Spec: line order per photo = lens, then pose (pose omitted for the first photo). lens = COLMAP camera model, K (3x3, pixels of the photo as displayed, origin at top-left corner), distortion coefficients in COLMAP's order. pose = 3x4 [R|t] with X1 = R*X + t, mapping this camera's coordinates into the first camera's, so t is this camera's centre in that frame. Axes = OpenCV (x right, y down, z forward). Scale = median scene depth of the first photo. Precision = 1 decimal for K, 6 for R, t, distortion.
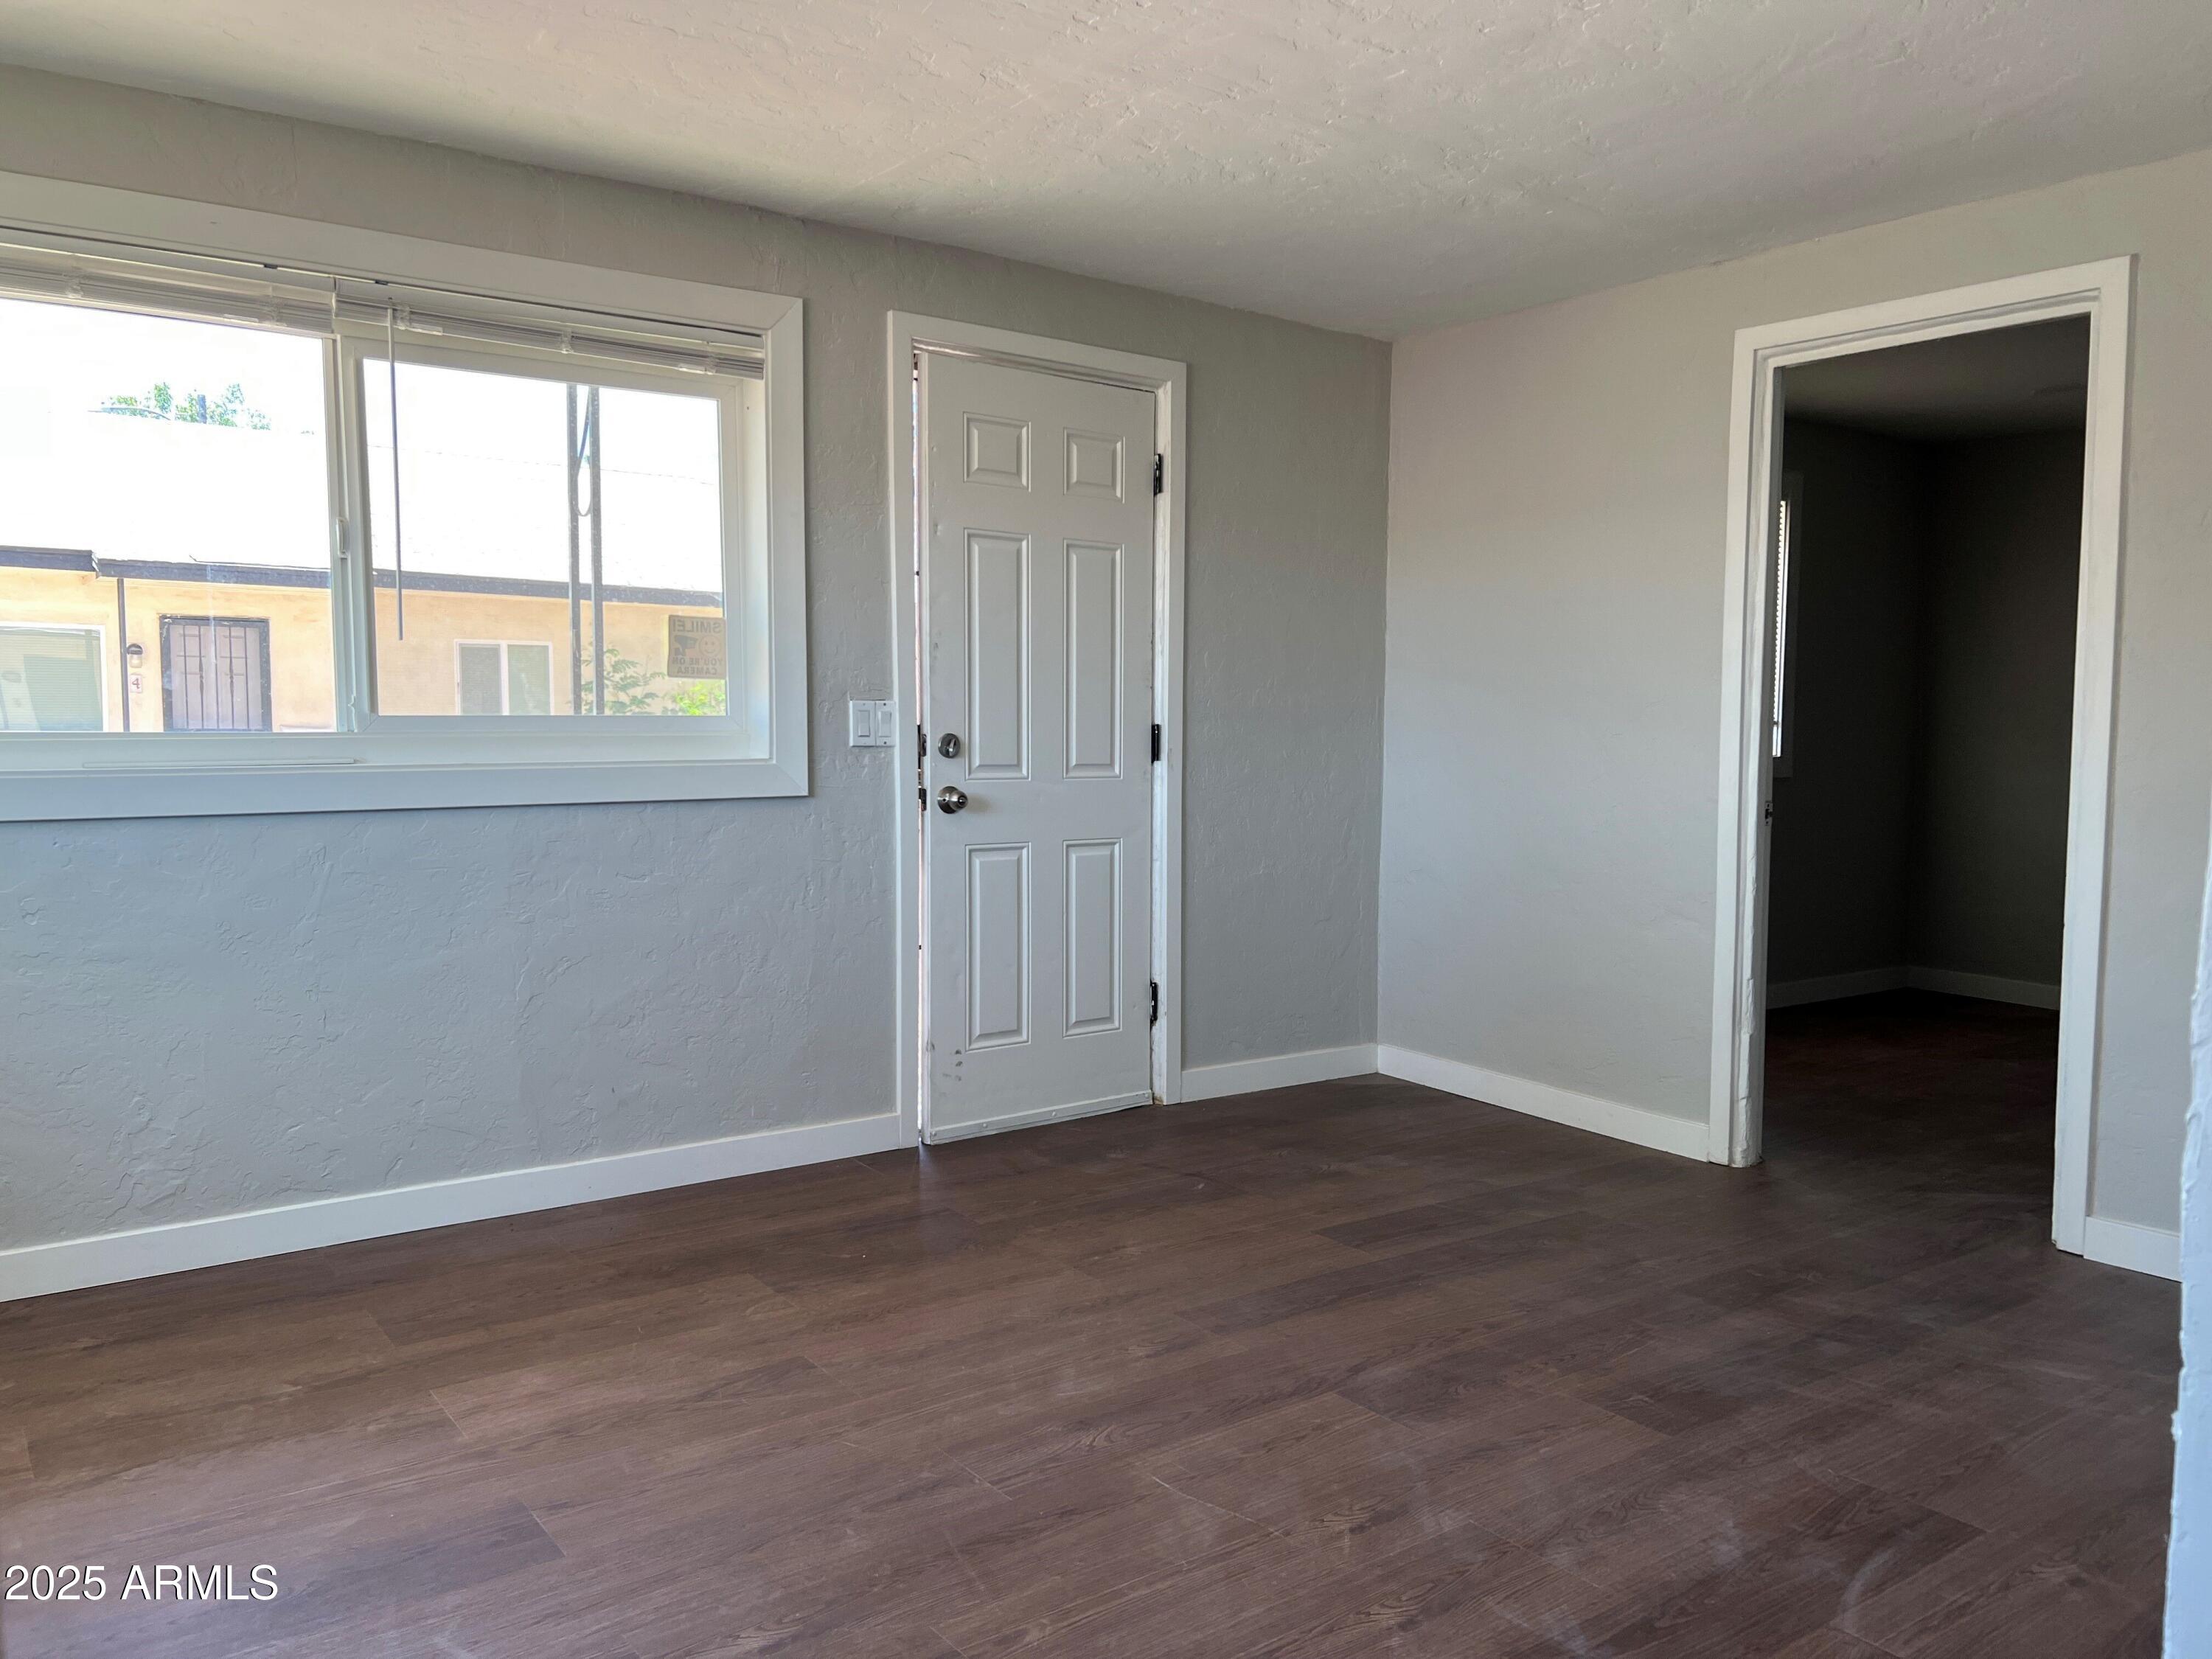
lens RADIAL K [[1650.1, 0, 1115.1], [0, 1650.1, 842.0], [0, 0, 1]] dist [0.043151, -0.044539]
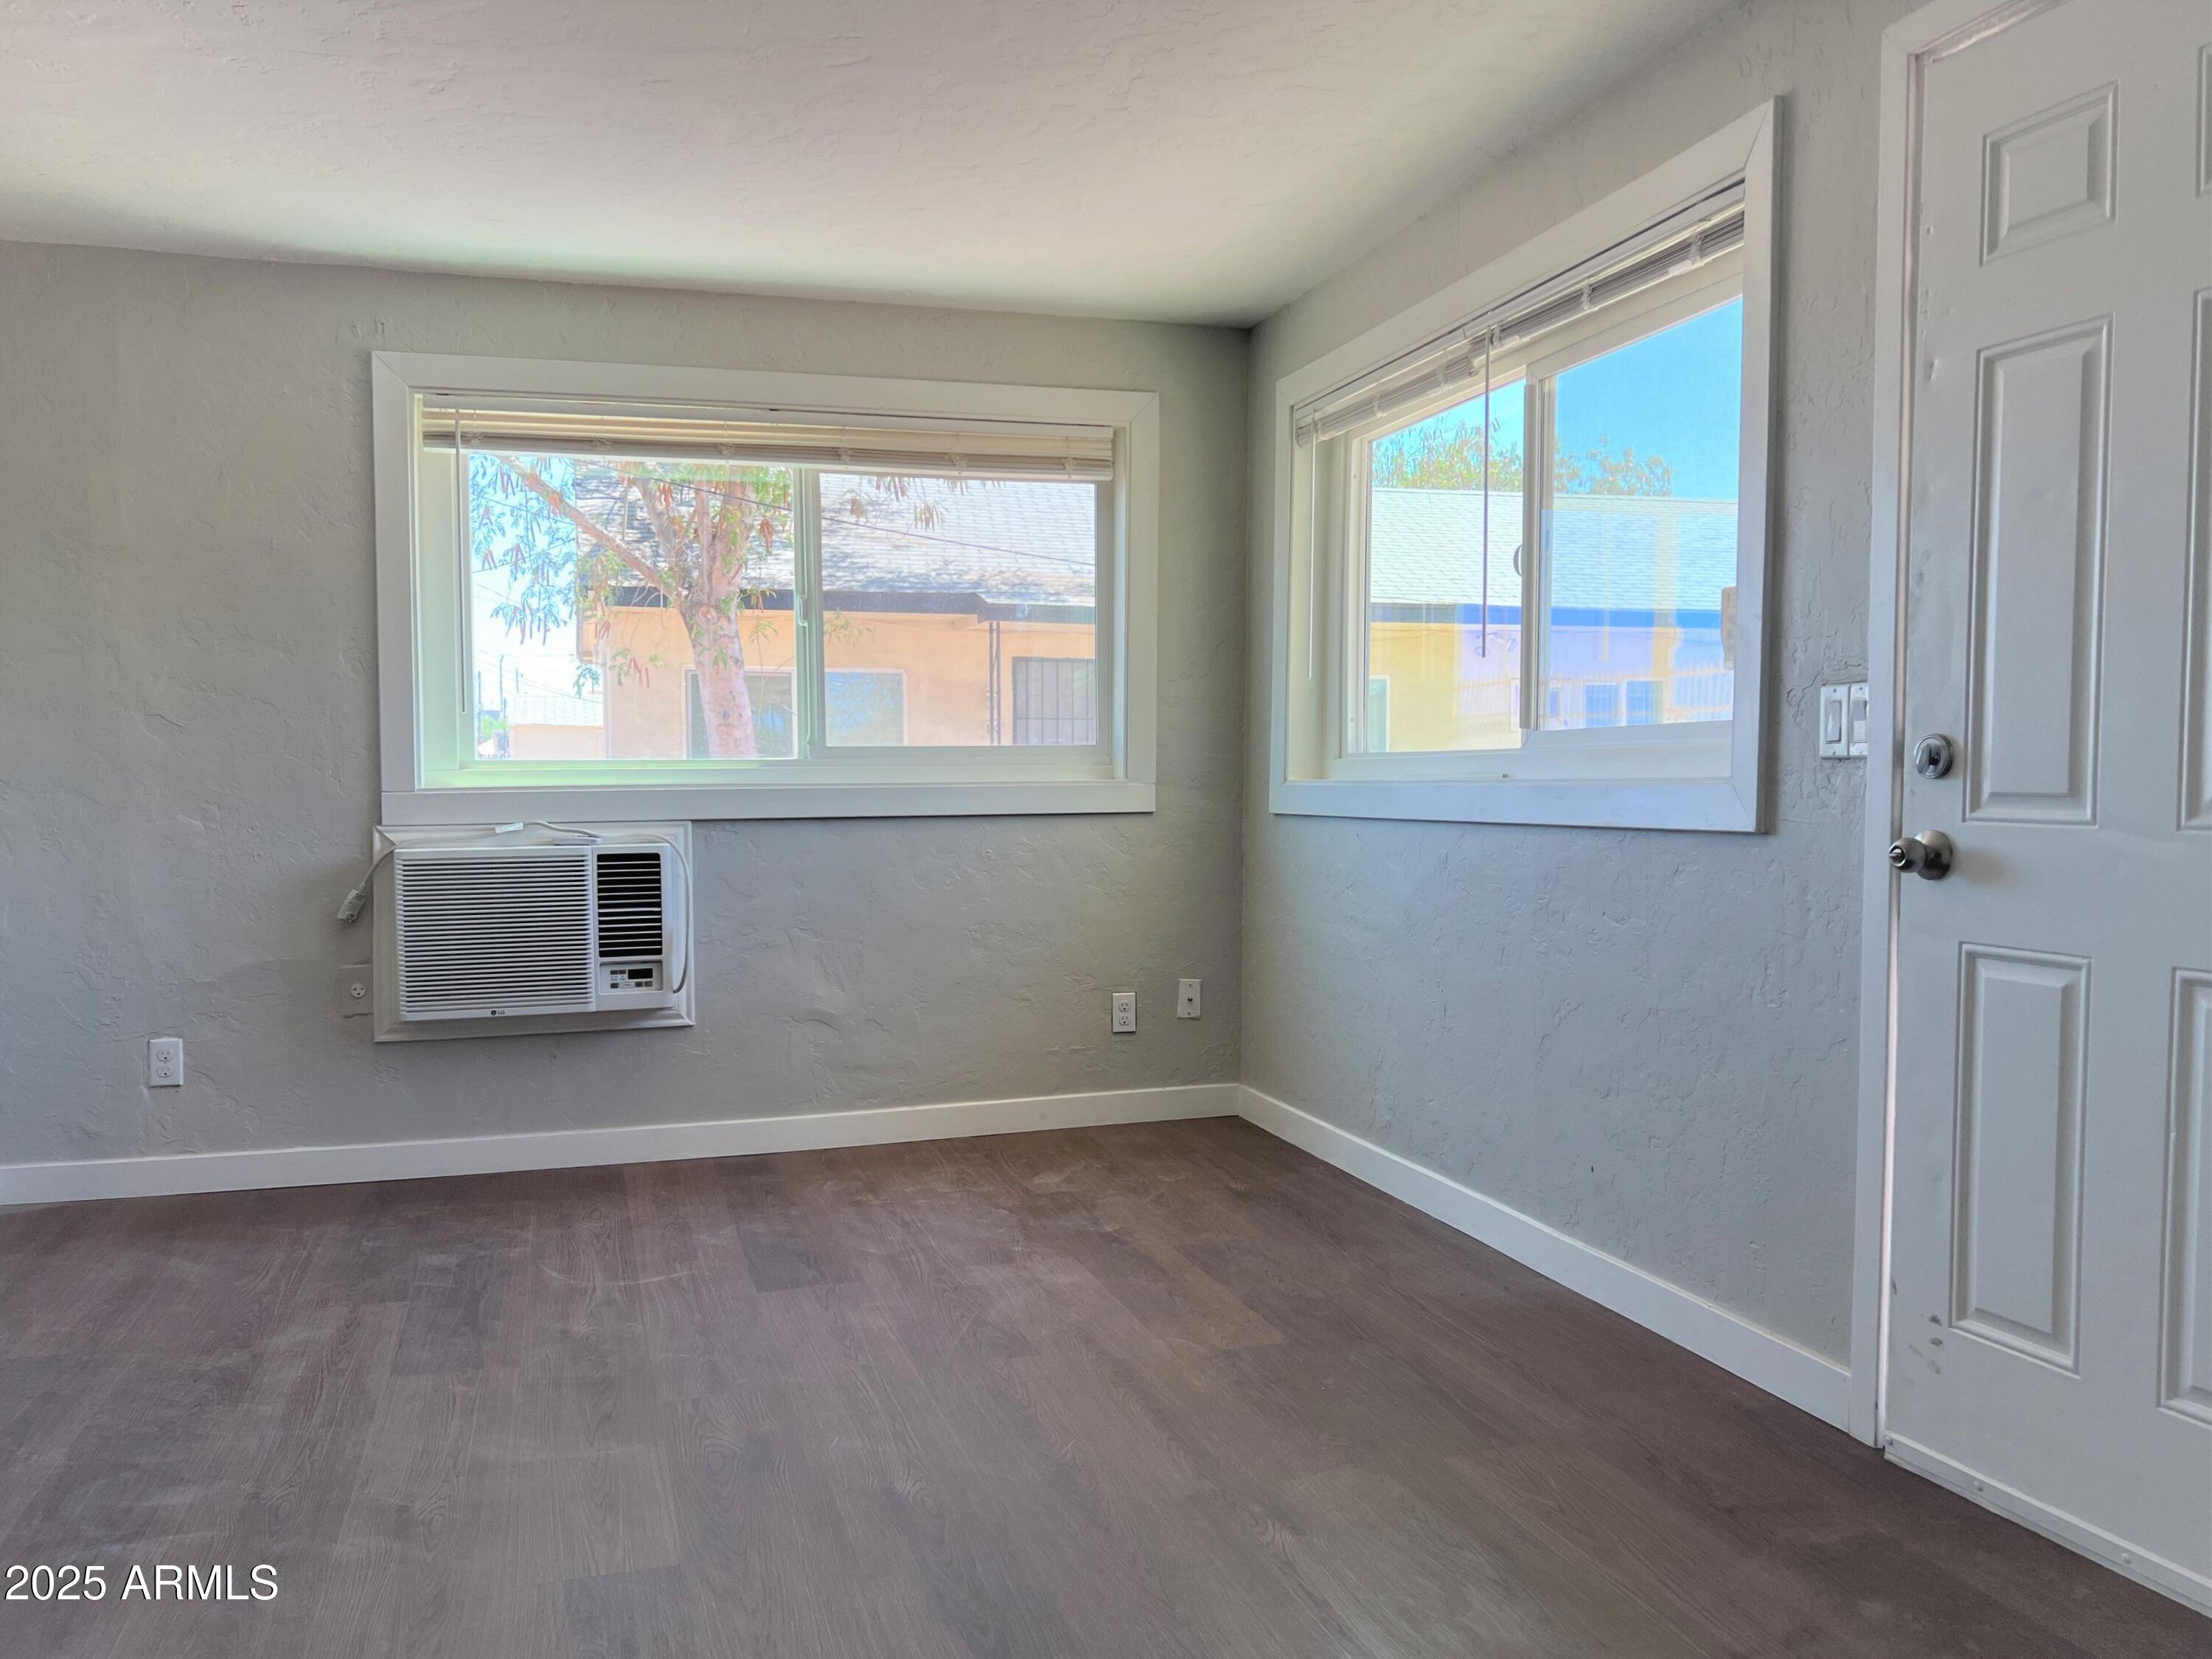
lens RADIAL K [[1714.3, 0, 1103.9], [0, 1714.3, 844.3], [0, 0, 1]] dist [0.053223, -0.082357]
pose [[-0.326305, 0.035273, -0.944606, 0.690888], [-0.068355, 0.995807, 0.060798, -0.058492], [0.942790, 0.084407, -0.322526, 1.196499]]
